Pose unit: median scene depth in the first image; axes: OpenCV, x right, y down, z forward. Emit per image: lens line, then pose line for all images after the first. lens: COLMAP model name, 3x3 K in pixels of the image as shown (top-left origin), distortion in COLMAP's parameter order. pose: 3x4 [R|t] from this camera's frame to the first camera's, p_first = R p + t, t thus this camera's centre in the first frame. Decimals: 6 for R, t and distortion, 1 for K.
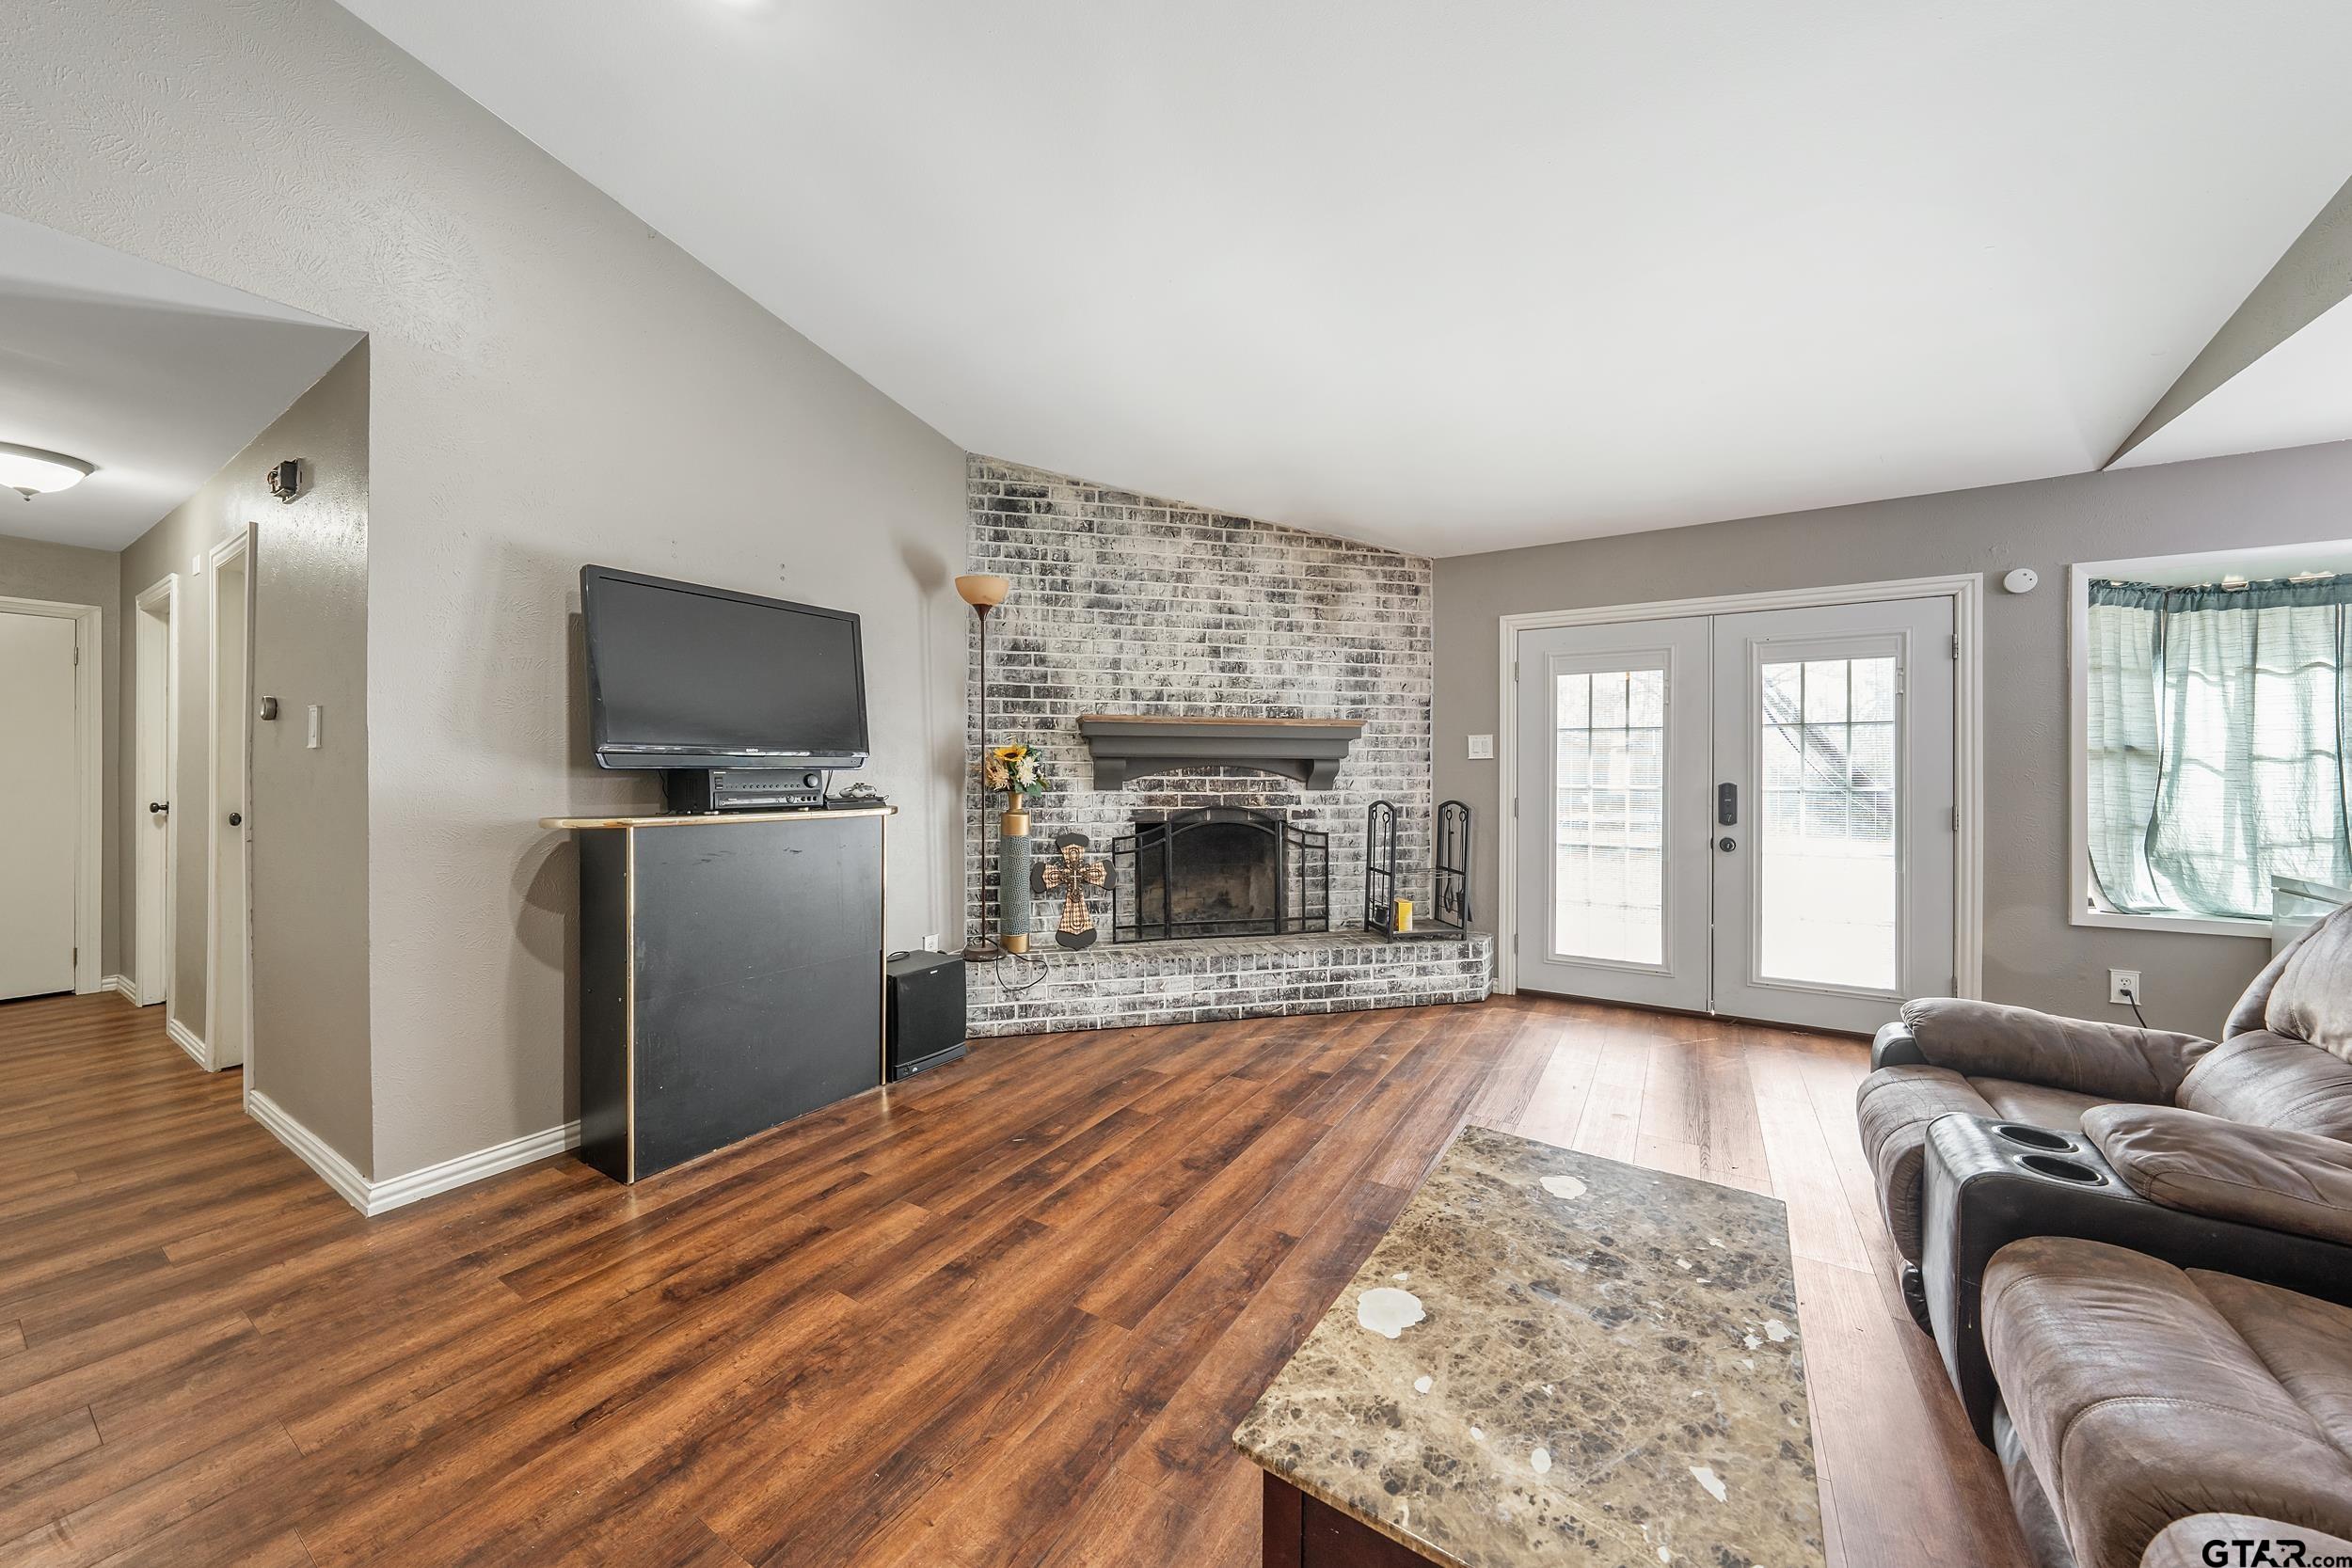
lens RADIAL K [[824.3, 0, 1173.8], [0, 824.3, 772.4], [0, 0, 1]] dist [-0.005262, -0.000040]
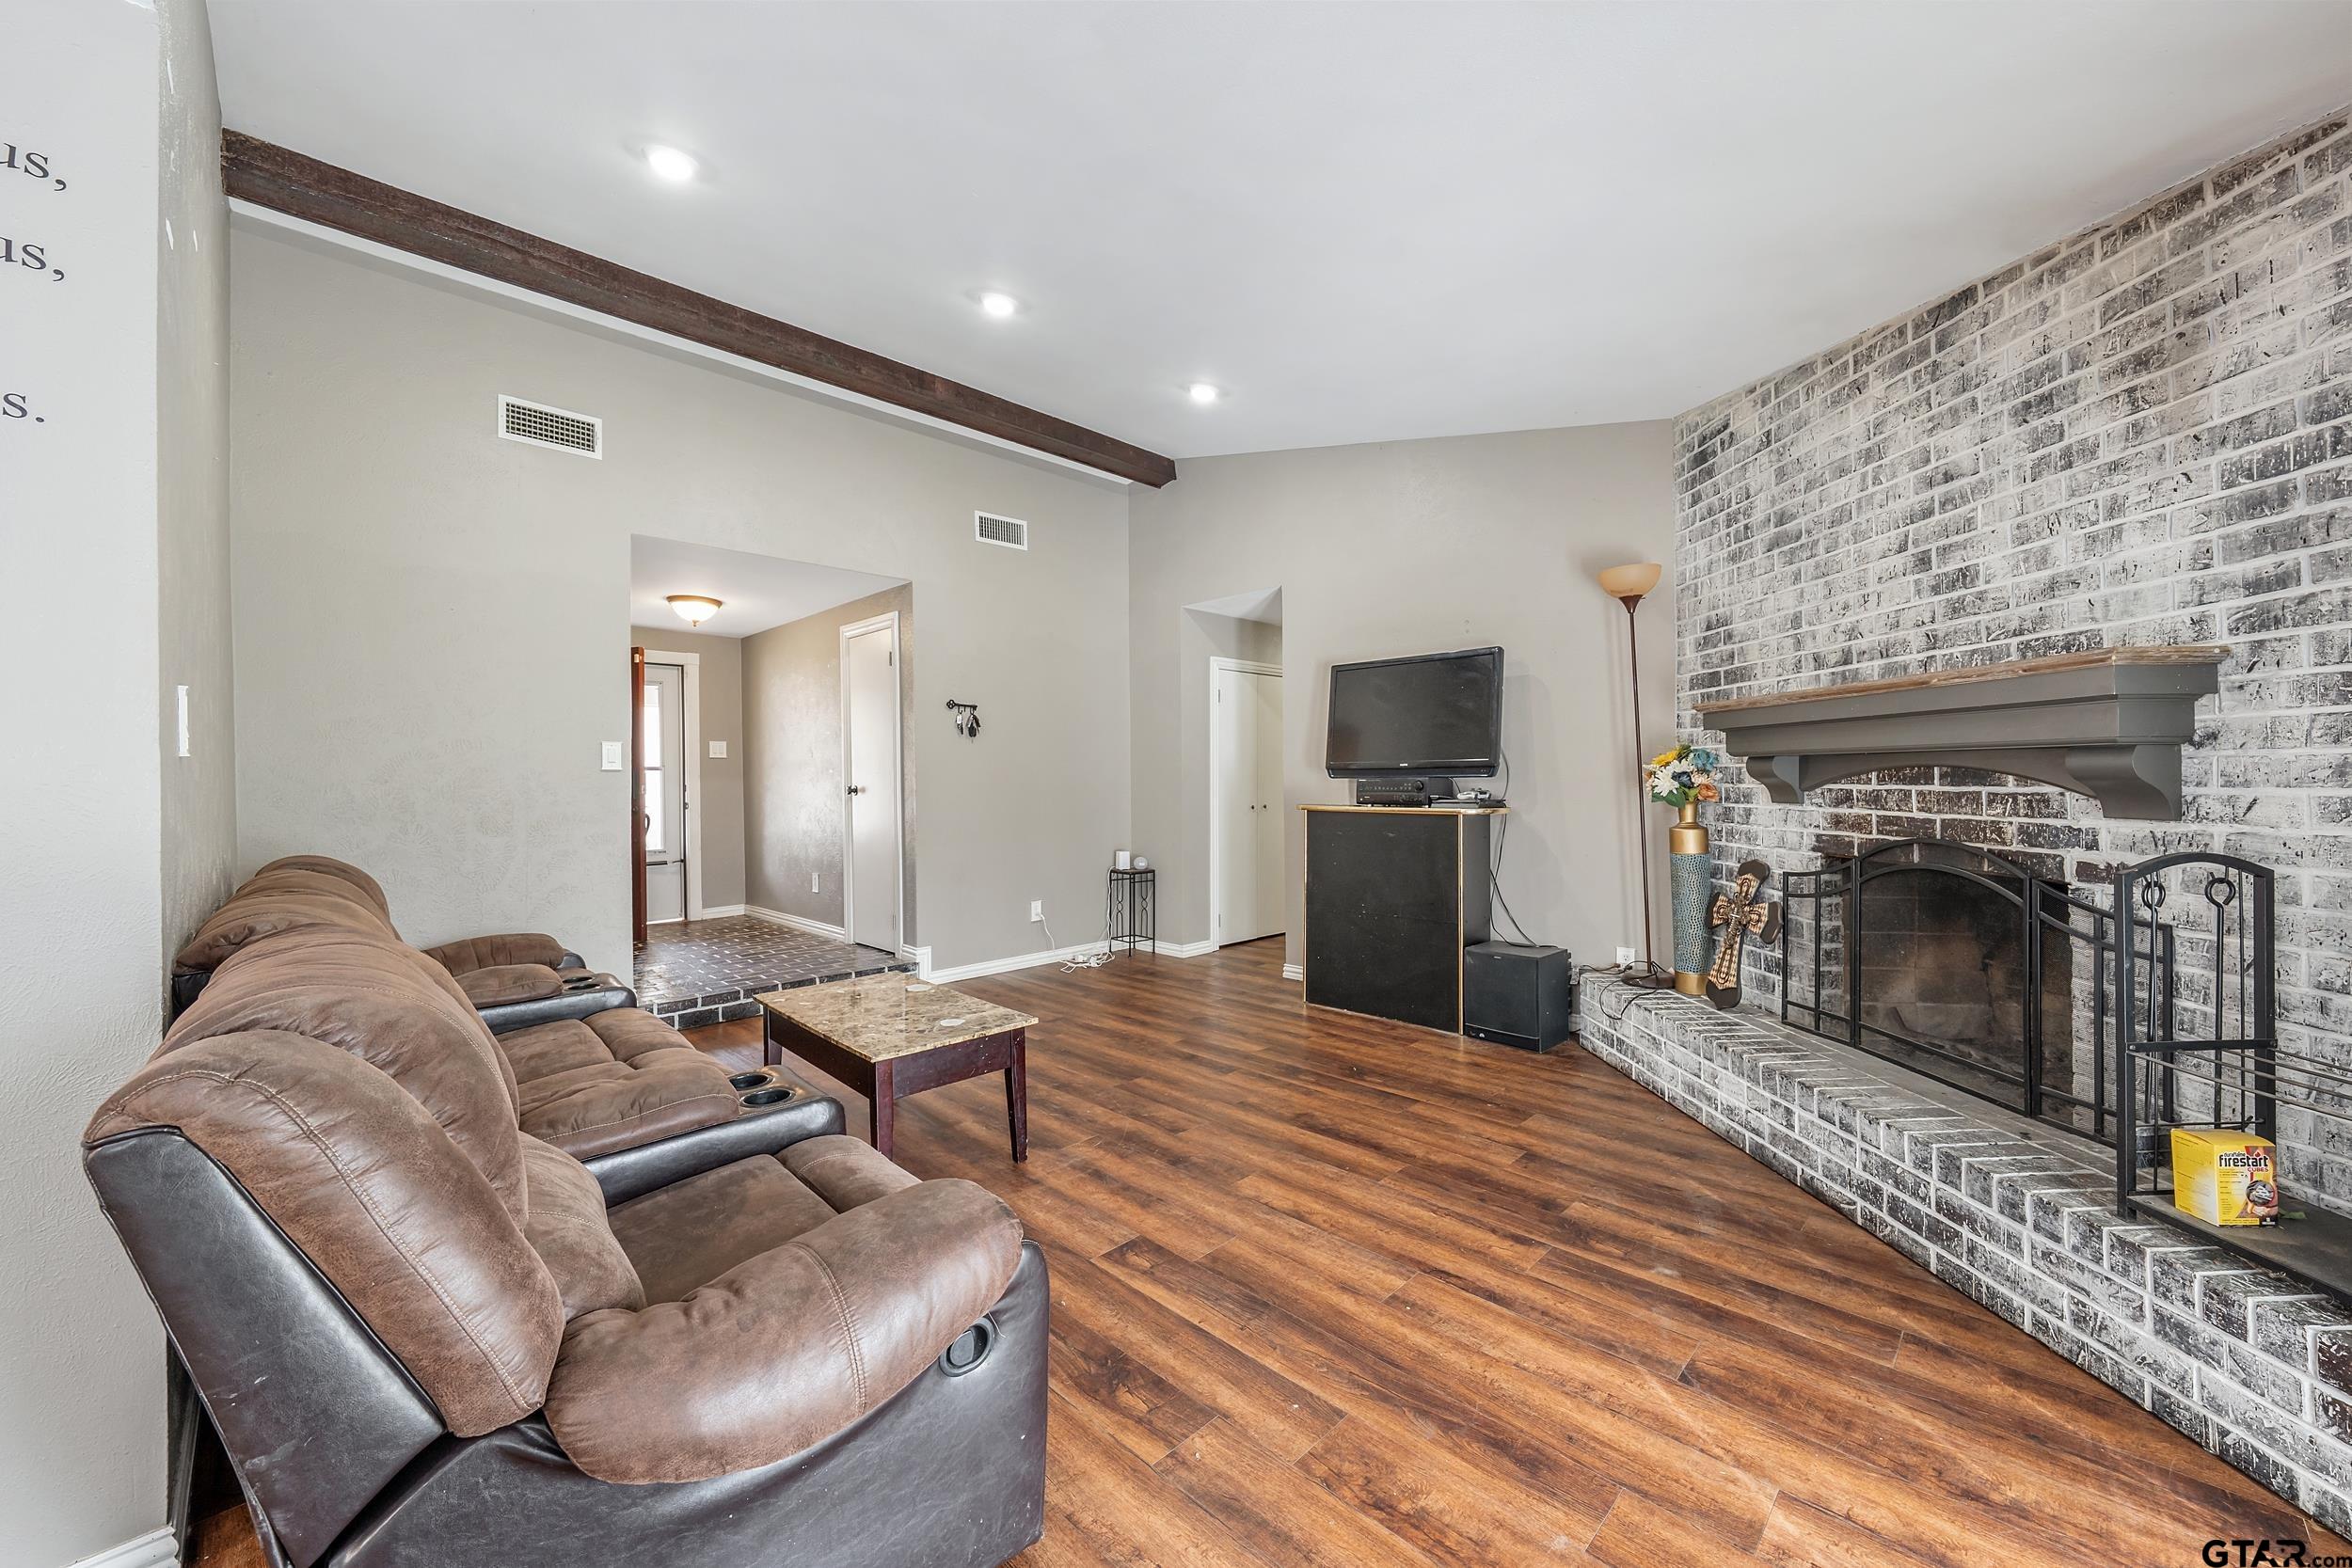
lens RADIAL K [[885.2, 0, 1178.7], [0, 885.2, 784.4], [0, 0, 1]] dist [-0.001282, 0.000020]
pose [[-0.218369, 0.004815, -0.975854, 0.758103], [0.002216, 0.999988, 0.004438, 0.000632], [0.975864, -0.001194, -0.218377, 0.652792]]
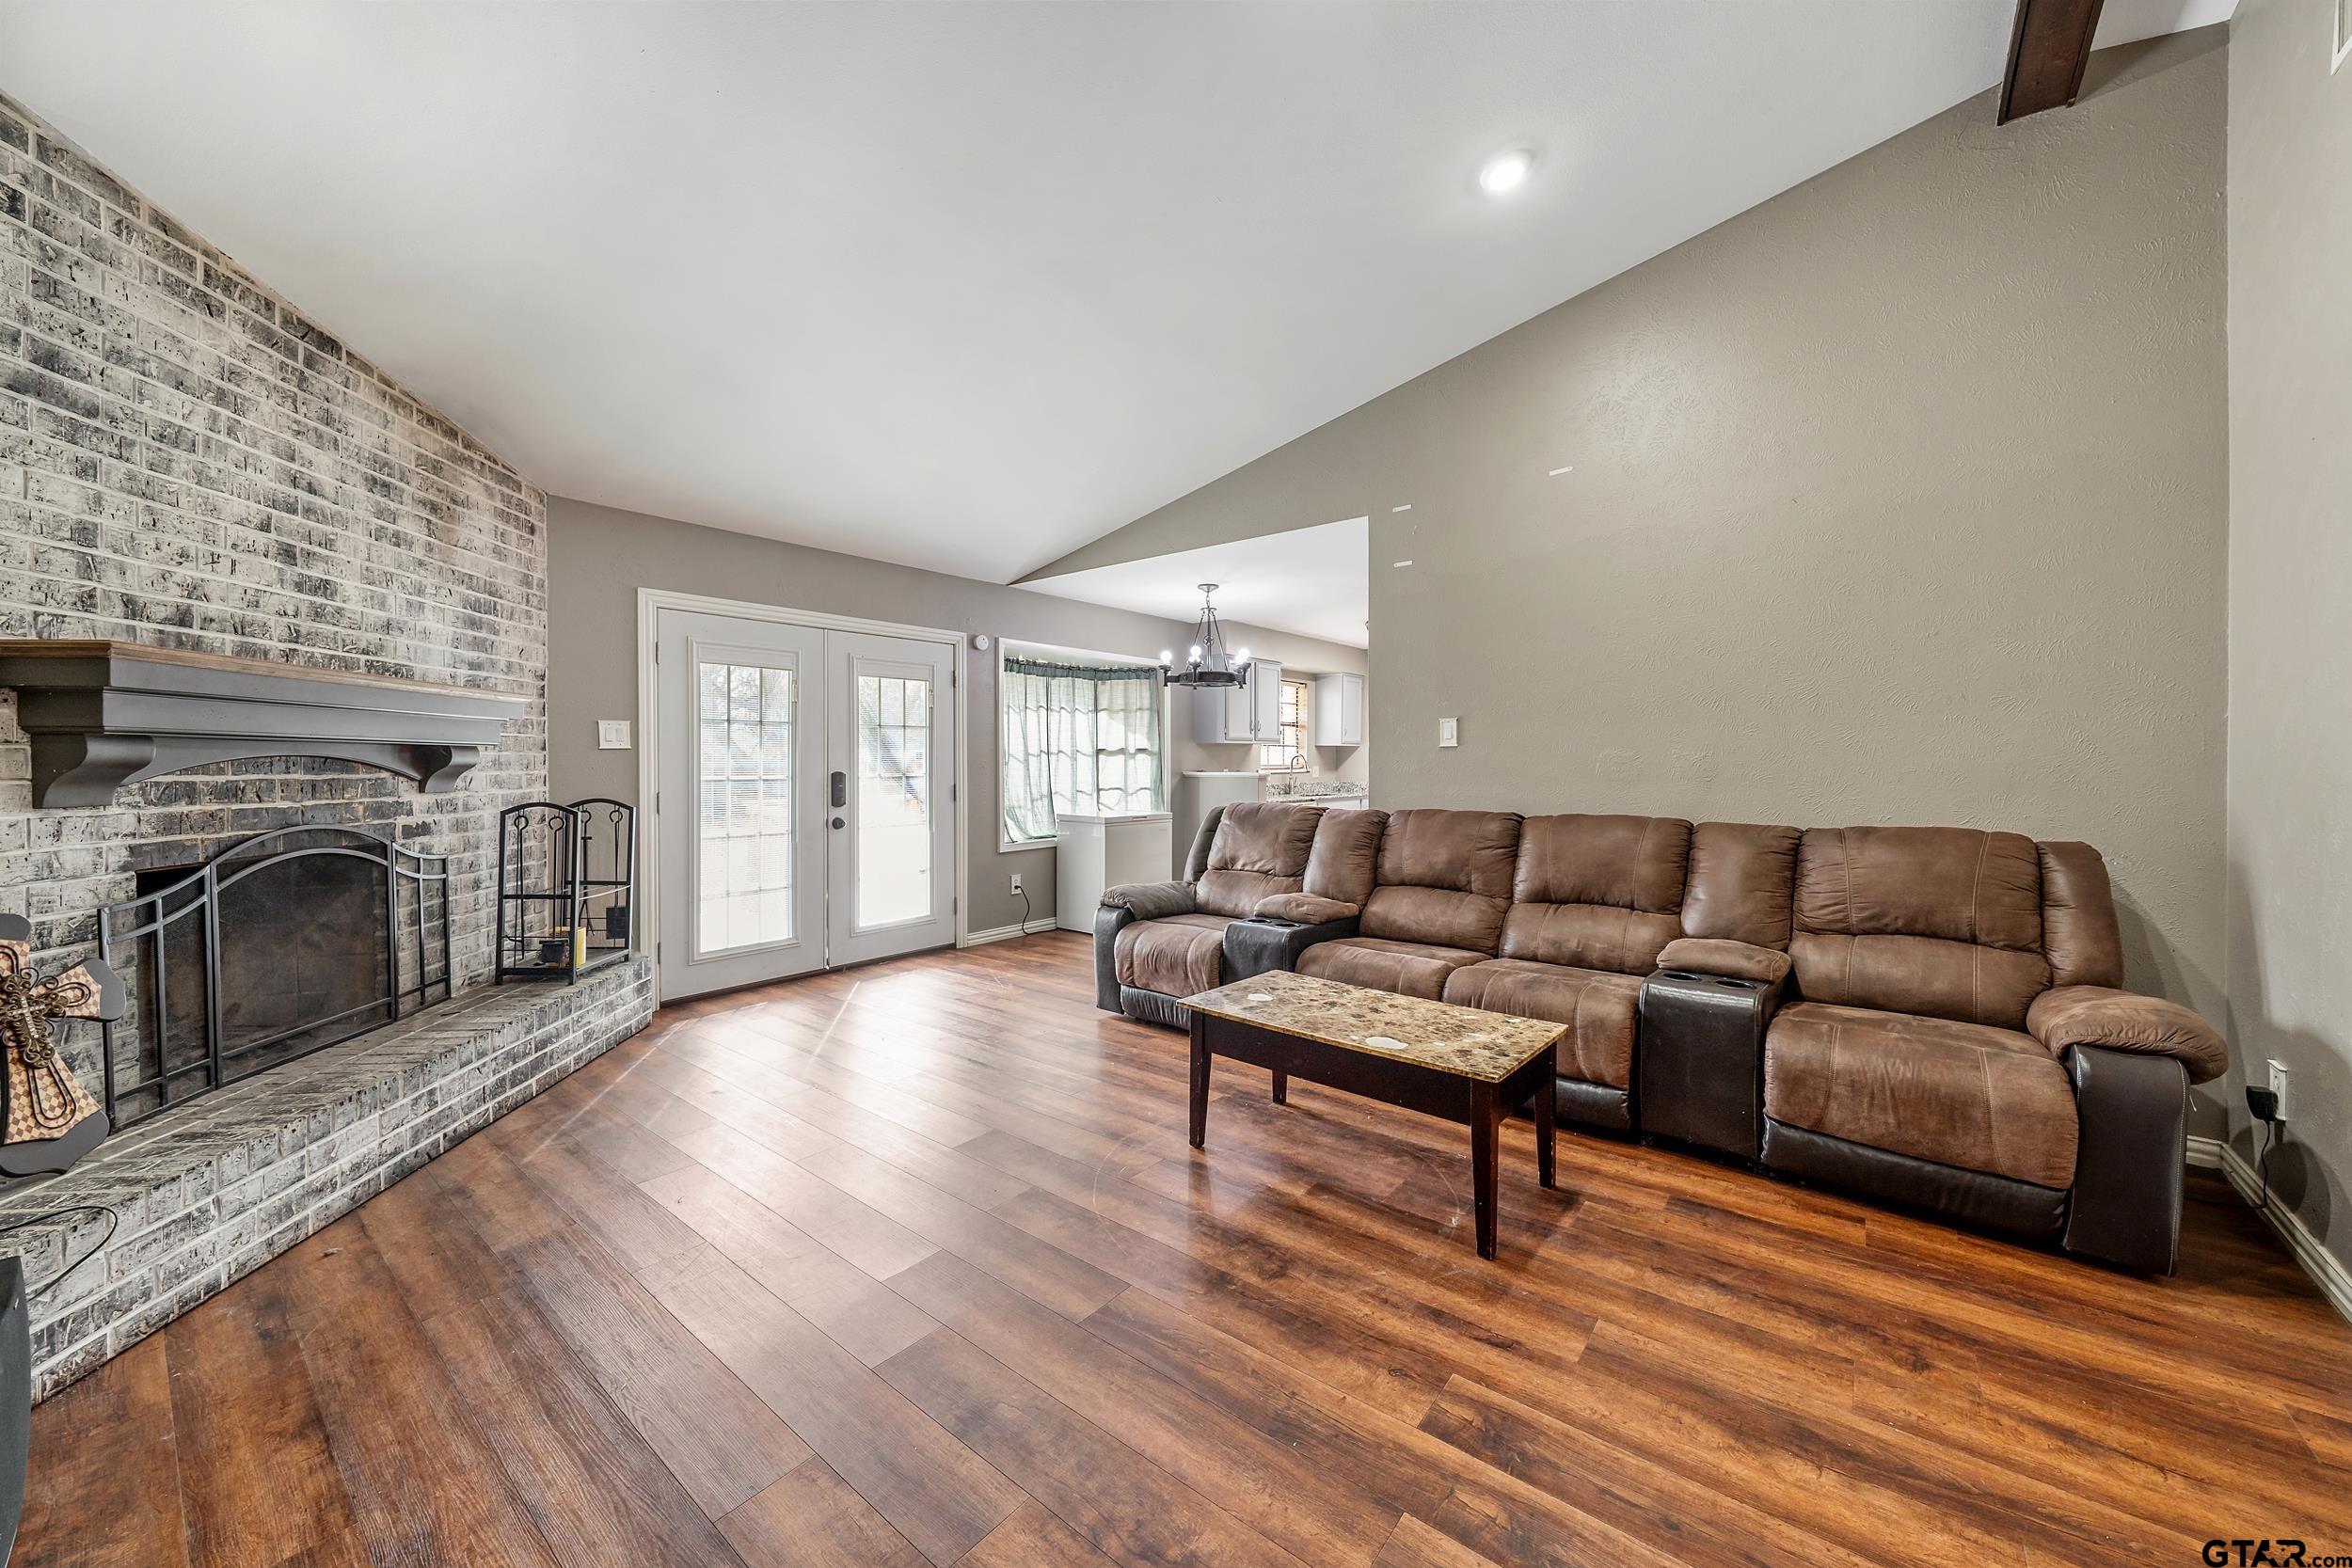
lens RADIAL K [[866.9, 0, 1169.2], [0, 866.9, 773.5], [0, 0, 1]] dist [-0.001944, 0.000164]
pose [[0.121234, -0.016255, 0.992491, -0.476208], [0.007681, 0.999851, 0.015437, -0.000212], [-0.992594, 0.005751, 0.121341, 0.336505]]
